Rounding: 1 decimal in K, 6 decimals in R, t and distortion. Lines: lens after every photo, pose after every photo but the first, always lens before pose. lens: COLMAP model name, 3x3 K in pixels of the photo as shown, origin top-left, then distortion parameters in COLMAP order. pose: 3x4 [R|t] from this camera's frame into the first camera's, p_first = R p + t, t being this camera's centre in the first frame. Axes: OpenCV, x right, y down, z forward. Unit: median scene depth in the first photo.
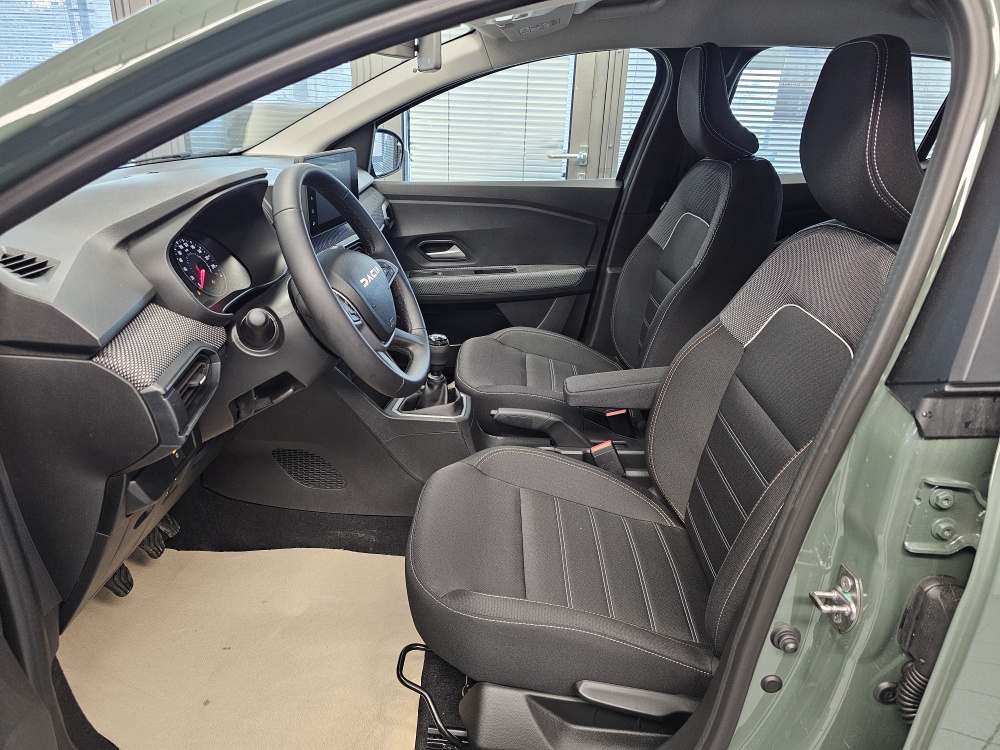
lens RADIAL K [[667.0, 0, 498.0], [0, 667.0, 363.1], [0, 0, 1]] dist [0.086734, -0.099231]
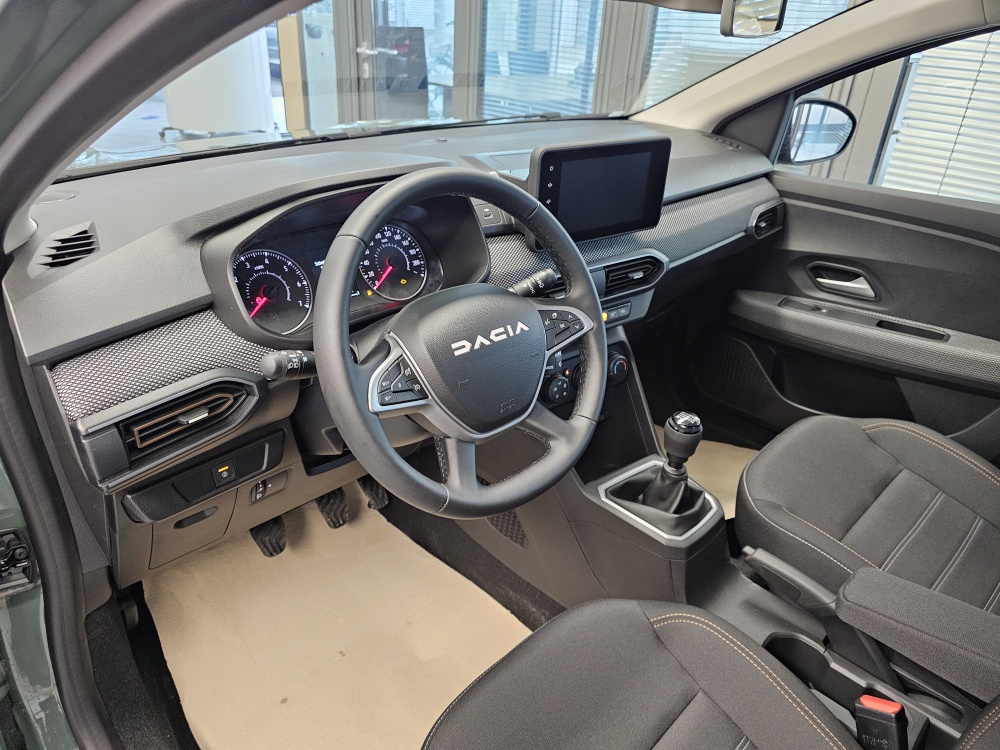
lens RADIAL K [[685.0, 0, 487.2], [0, 685.0, 359.1], [0, 0, 1]] dist [0.098427, -0.137025]
pose [[0.724840, 0.319731, -0.610229, 0.134355], [-0.280267, 0.946022, 0.162764, -0.118268], [0.629331, 0.053050, 0.775324, 0.231149]]
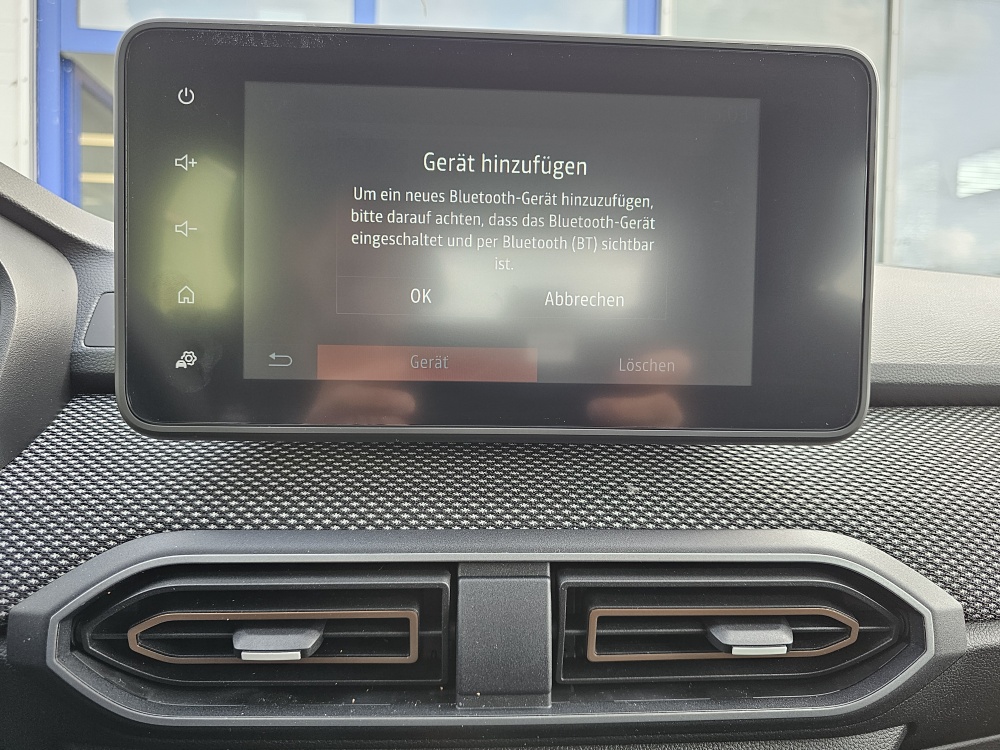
lens RADIAL K [[682.2, 0, 500.0], [0, 682.2, 375.0], [0, 0, 1]] dist [-0.001033, -0.005757]
pose [[0.209916, 0.010012, -0.977668, -0.042609], [-0.370728, 0.926091, -0.070116, -0.145531], [0.904708, 0.377168, 0.198113, 0.679163]]
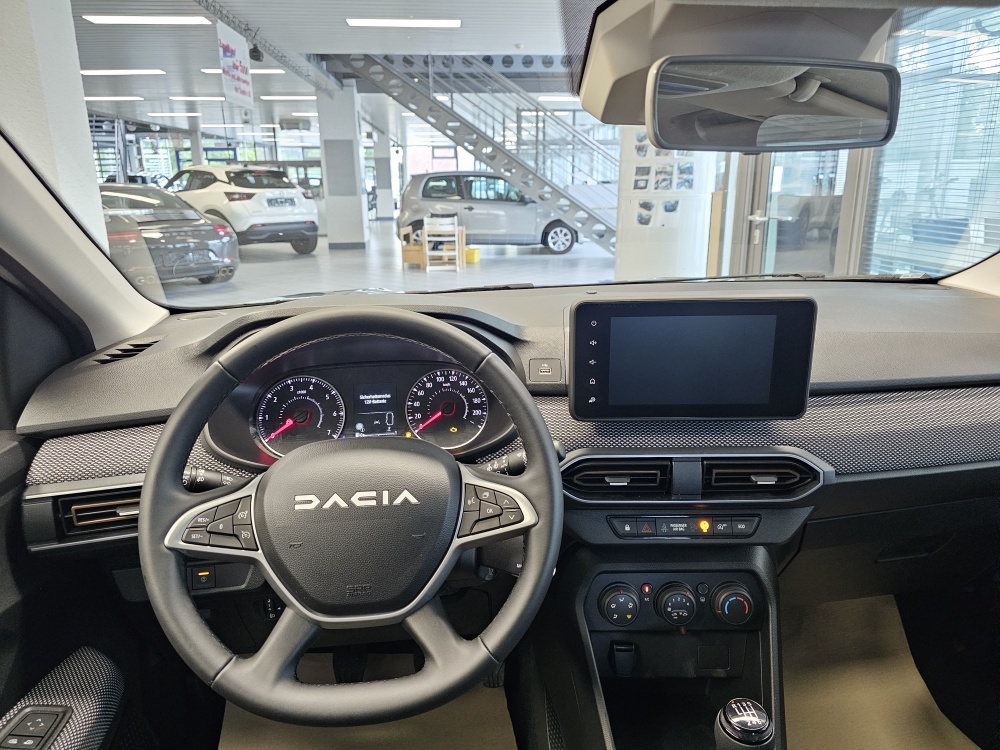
lens RADIAL K [[667.0, 0, 498.0], [0, 667.0, 363.1], [0, 0, 1]] dist [0.086734, -0.099231]
pose [[0.158415, 0.228408, -0.960591, 0.196614], [-0.349203, 0.922960, 0.161871, -0.201784], [0.923559, 0.309798, 0.225972, 0.501126]]
